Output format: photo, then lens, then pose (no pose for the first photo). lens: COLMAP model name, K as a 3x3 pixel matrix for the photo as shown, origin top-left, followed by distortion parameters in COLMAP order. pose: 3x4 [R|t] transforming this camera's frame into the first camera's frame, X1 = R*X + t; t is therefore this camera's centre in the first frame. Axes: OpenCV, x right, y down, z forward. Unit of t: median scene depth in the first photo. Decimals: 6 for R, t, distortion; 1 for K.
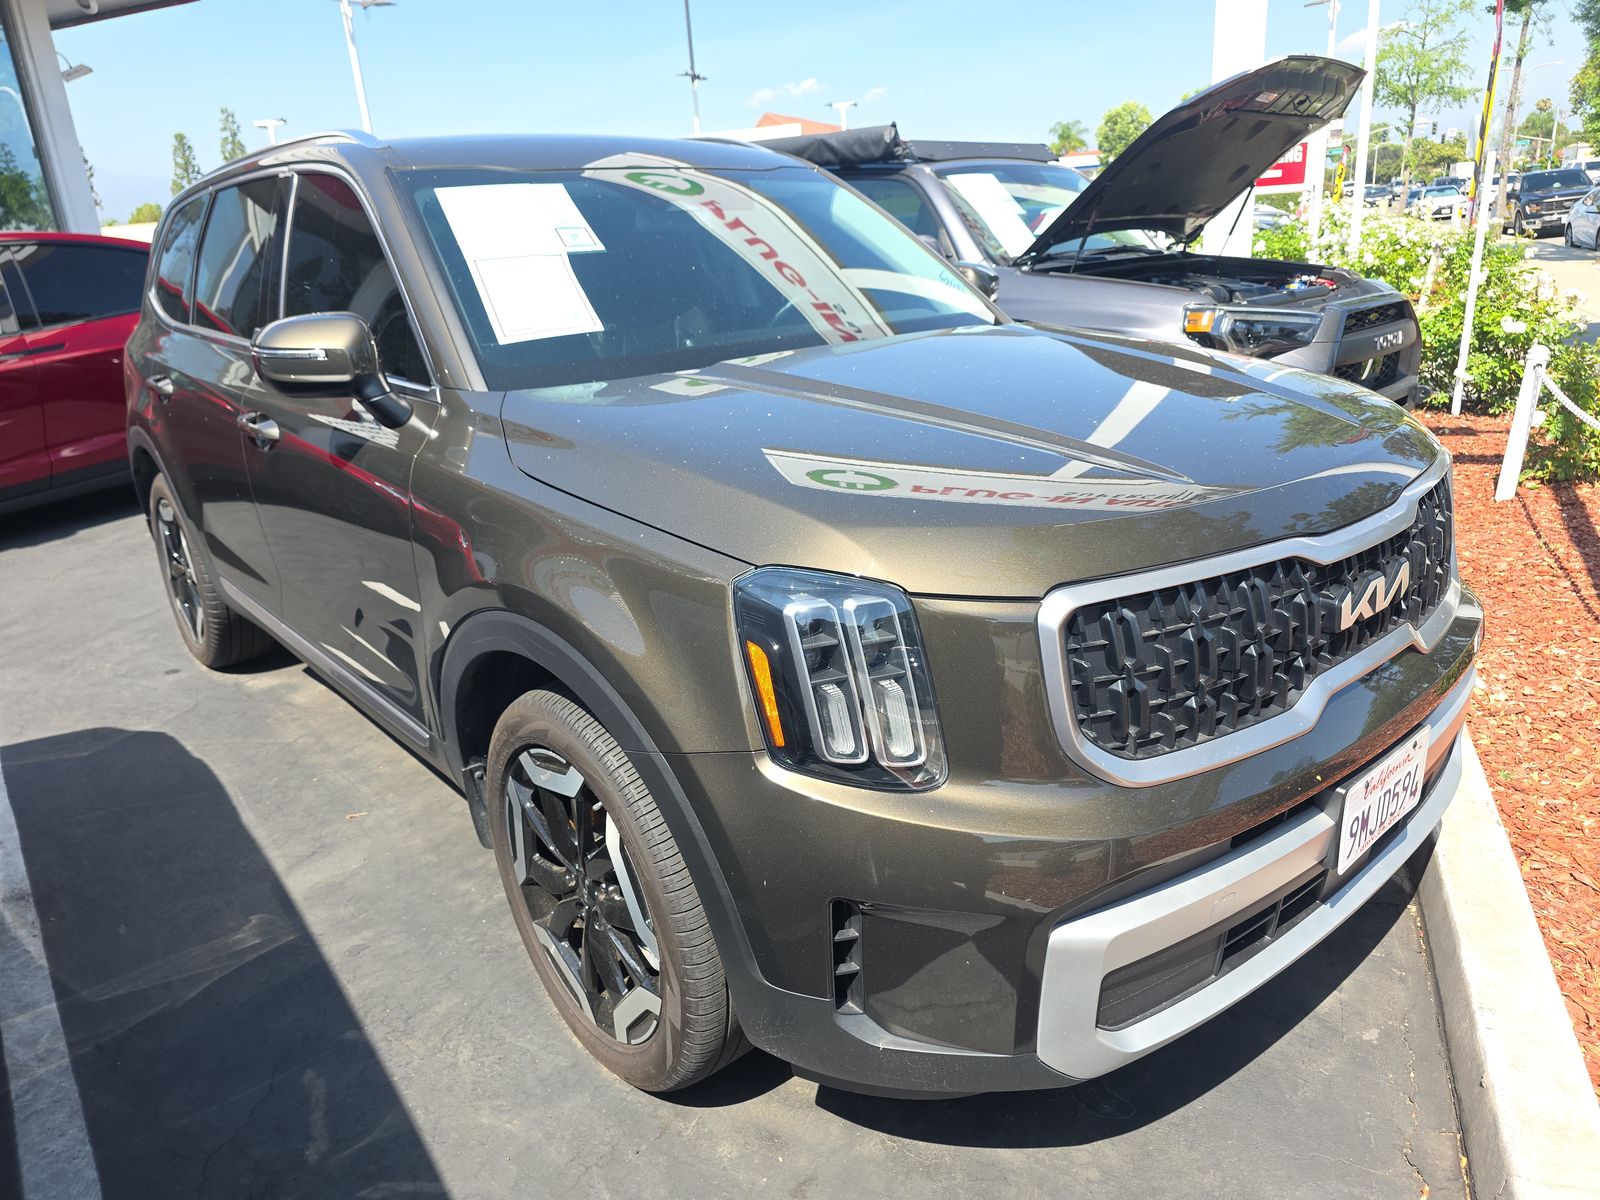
lens RADIAL K [[1051.0, 0, 797.7], [0, 1051.0, 594.0], [0, 0, 1]] dist [0.040426, -0.036564]
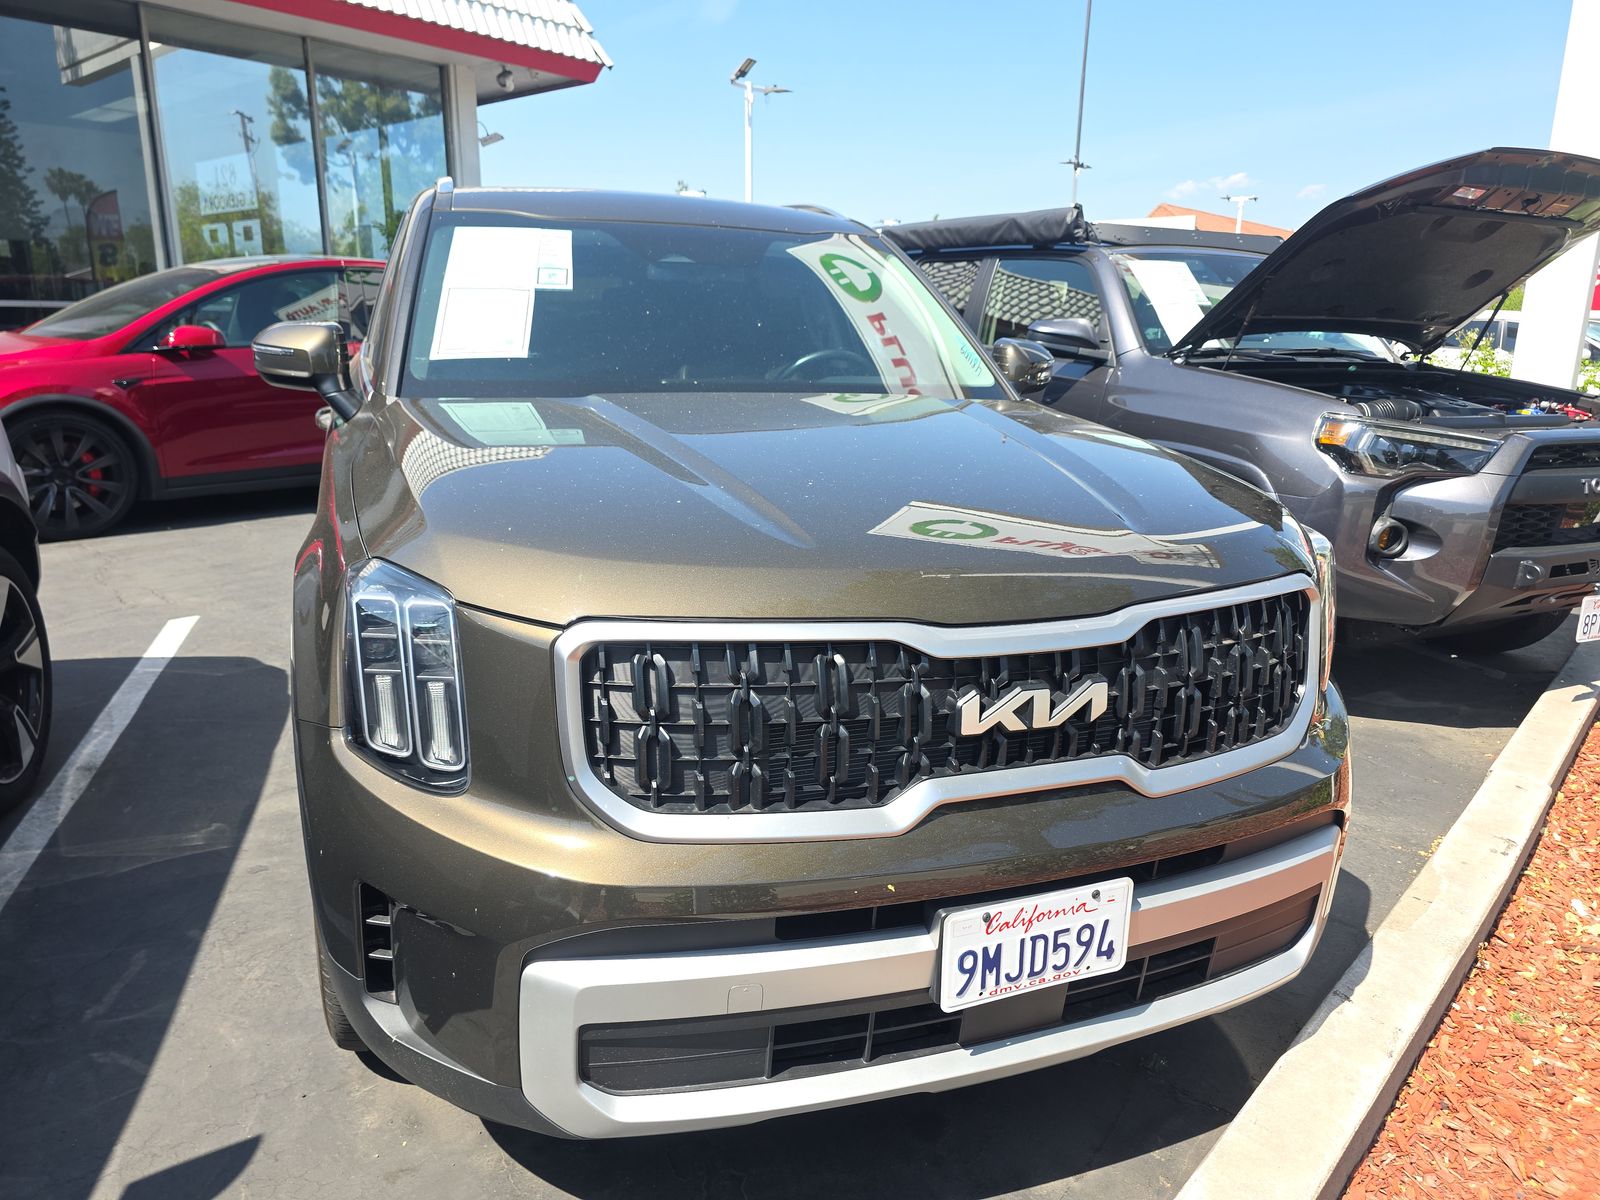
lens RADIAL K [[1066.8, 0, 885.1], [0, 1066.8, 602.8], [0, 0, 1]] dist [0.061321, -0.068680]
pose [[0.937739, 0.158768, -0.308931, 0.320226], [-0.180426, 0.982663, -0.042652, -0.011594], [0.296803, 0.095735, 0.950128, 0.044466]]
